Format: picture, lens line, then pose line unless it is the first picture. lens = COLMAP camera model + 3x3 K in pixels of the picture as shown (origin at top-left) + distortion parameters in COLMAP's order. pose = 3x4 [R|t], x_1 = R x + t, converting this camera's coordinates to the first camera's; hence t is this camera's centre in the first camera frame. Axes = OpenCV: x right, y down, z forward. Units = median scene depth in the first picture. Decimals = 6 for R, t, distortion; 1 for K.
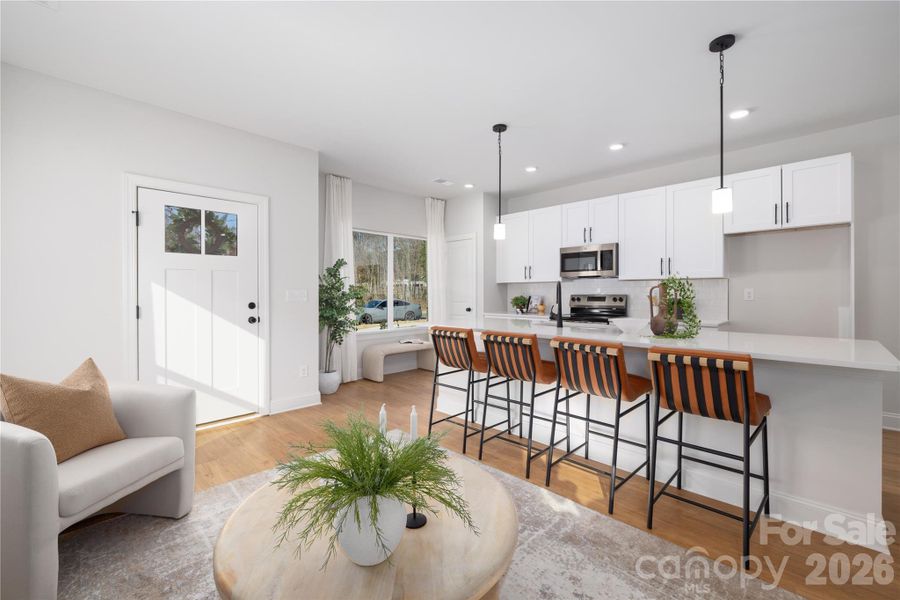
lens RADIAL K [[367.0, 0, 477.9], [0, 367.0, 293.2], [0, 0, 1]] dist [0.000220, 0.000030]
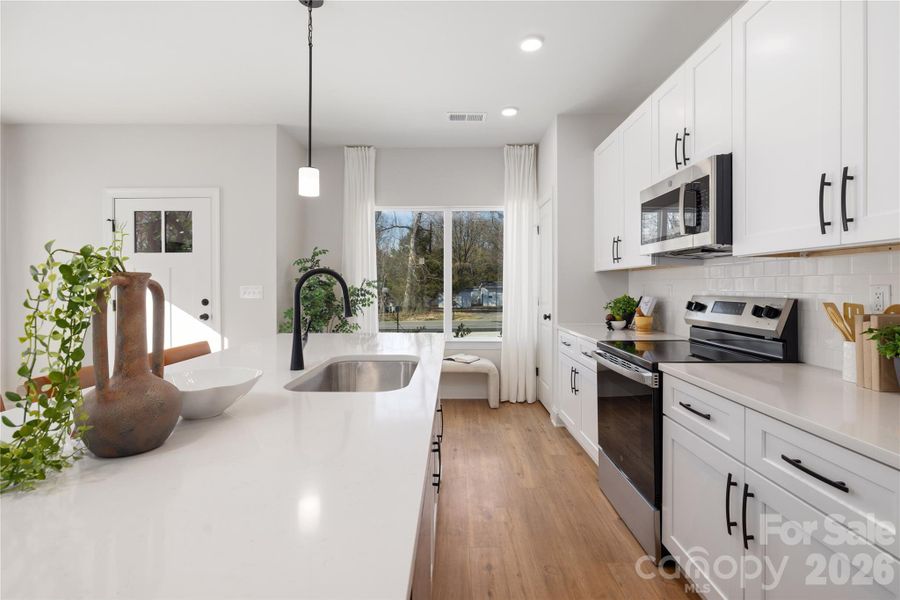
lens RADIAL K [[435.7, 0, 460.9], [0, 435.7, 285.6], [0, 0, 1]] dist [-0.003756, -0.000534]
pose [[0.683114, 0.000770, -0.730312, 0.615642], [-0.001936, 0.999998, -0.000757, -0.009343], [0.730309, 0.001931, 0.683114, 0.630001]]
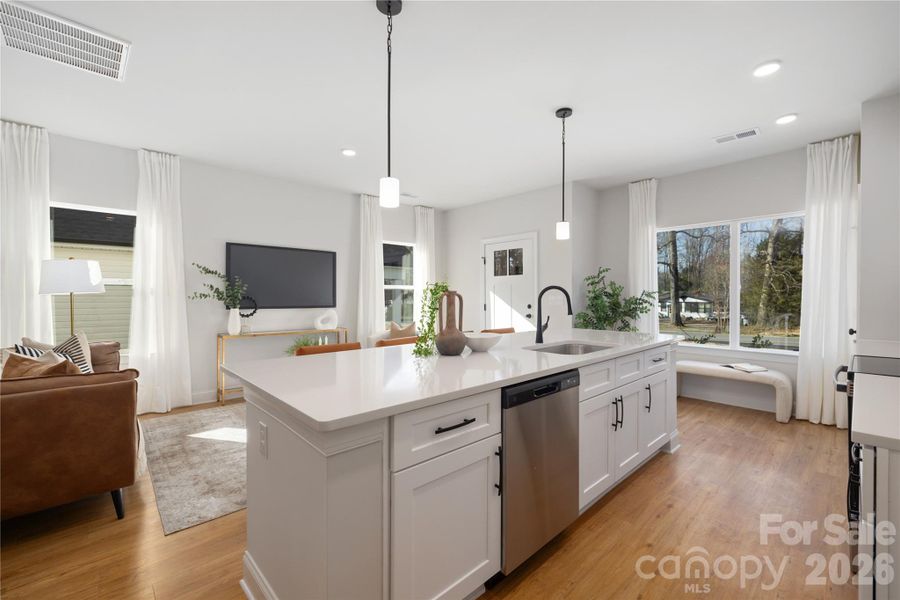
lens RADIAL K [[396.8, 0, 453.4], [0, 396.8, 298.2], [0, 0, 1]] dist [0.014825, 0.000027]
pose [[-0.058547, 0.007130, -0.998259, 0.914657], [-0.003905, 0.999965, 0.007371, -0.009704], [0.998277, 0.004330, -0.058518, 0.699285]]
